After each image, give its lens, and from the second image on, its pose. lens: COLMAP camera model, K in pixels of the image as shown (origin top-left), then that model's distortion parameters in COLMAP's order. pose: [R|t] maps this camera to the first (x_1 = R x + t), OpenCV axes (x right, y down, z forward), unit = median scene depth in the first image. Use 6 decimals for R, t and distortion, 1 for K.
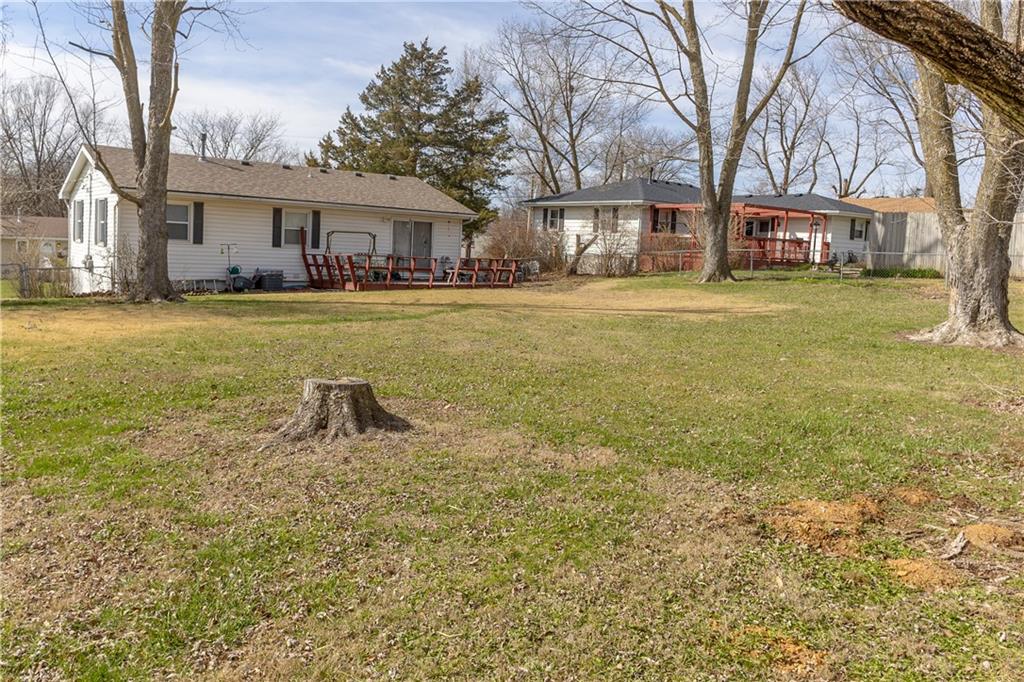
lens RADIAL K [[771.6, 0, 514.2], [0, 771.6, 322.6], [0, 0, 1]] dist [-0.000429, -0.004031]
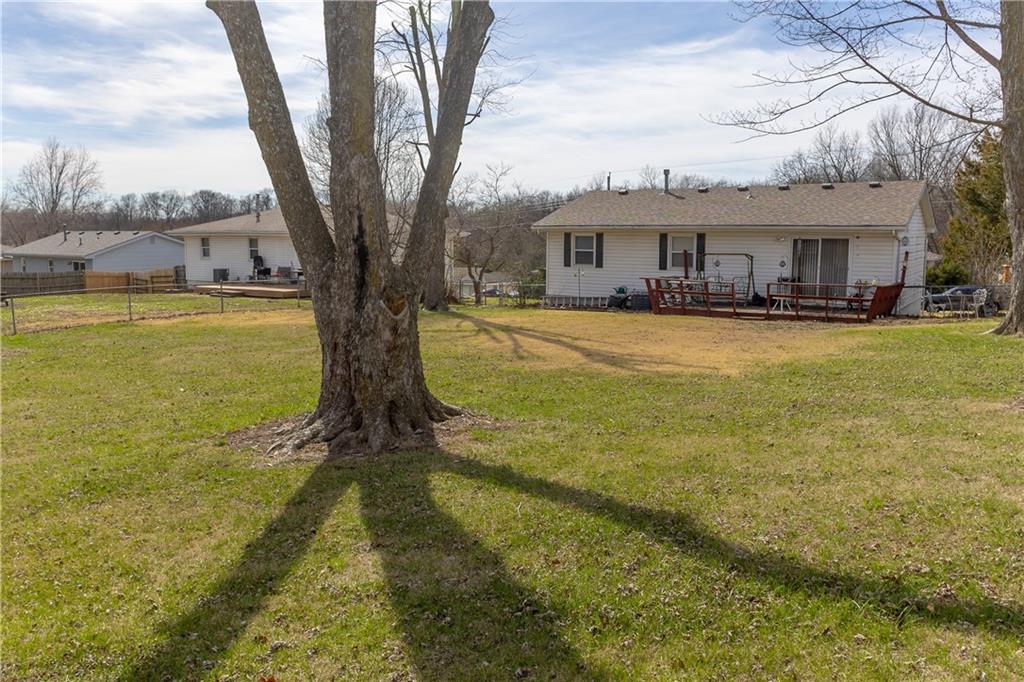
lens RADIAL K [[771.6, 0, 514.2], [0, 771.6, 322.6], [0, 0, 1]] dist [-0.000429, -0.004031]
pose [[0.300740, 0.070775, -0.951076, 0.652082], [-0.077782, 0.995741, 0.049503, -0.060809], [0.950529, 0.059089, 0.304964, 0.472153]]
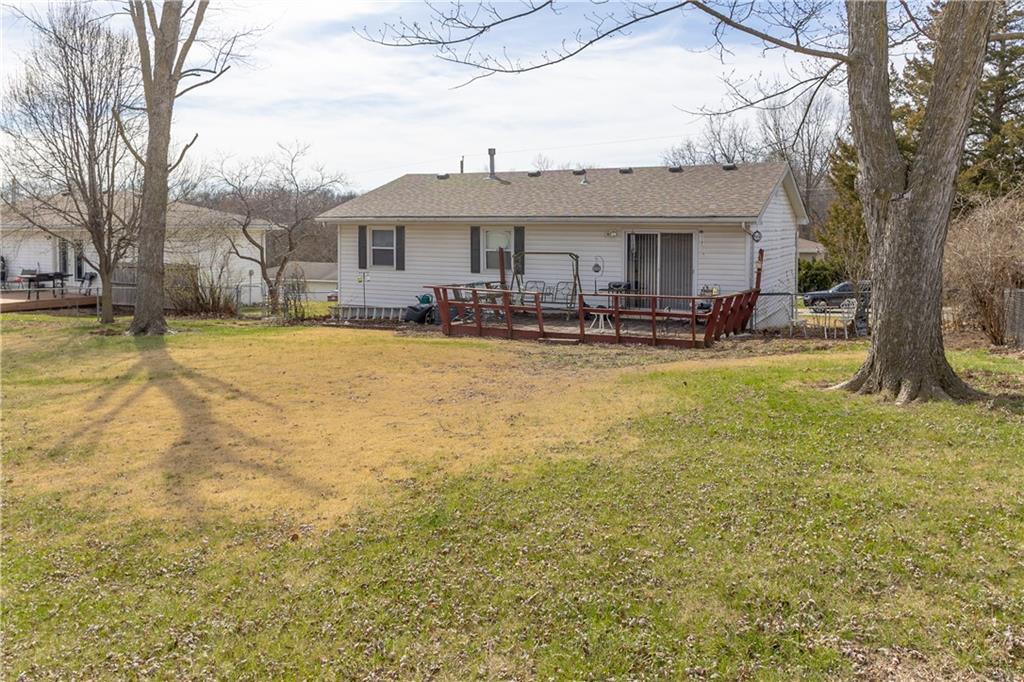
lens RADIAL K [[783.6, 0, 530.0], [0, 783.6, 265.8], [0, 0, 1]] dist [0.067749, -0.000166]
pose [[0.418948, 0.008144, -0.907974, 0.494646], [-0.067022, 0.997509, -0.021977, -0.089301], [0.905533, 0.070062, 0.418451, 0.684091]]
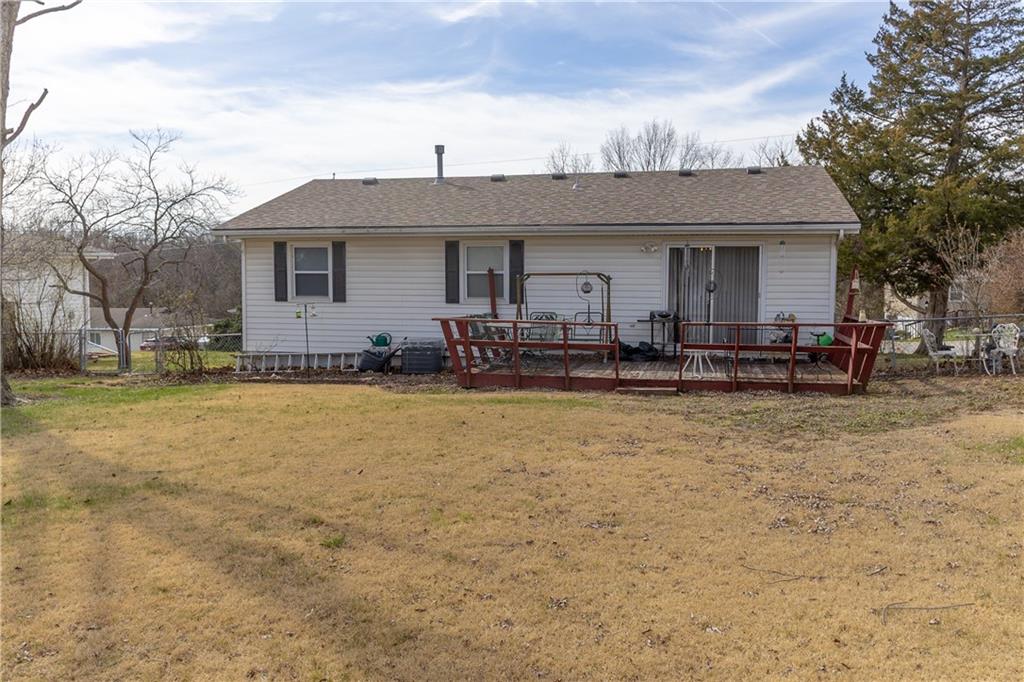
lens RADIAL K [[771.6, 0, 514.2], [0, 771.6, 322.6], [0, 0, 1]] dist [-0.000429, -0.004031]
pose [[0.625570, 0.010306, -0.780100, 0.212662], [-0.045542, 0.998690, -0.023326, -0.068662], [0.778838, 0.050119, 0.625219, 0.637920]]
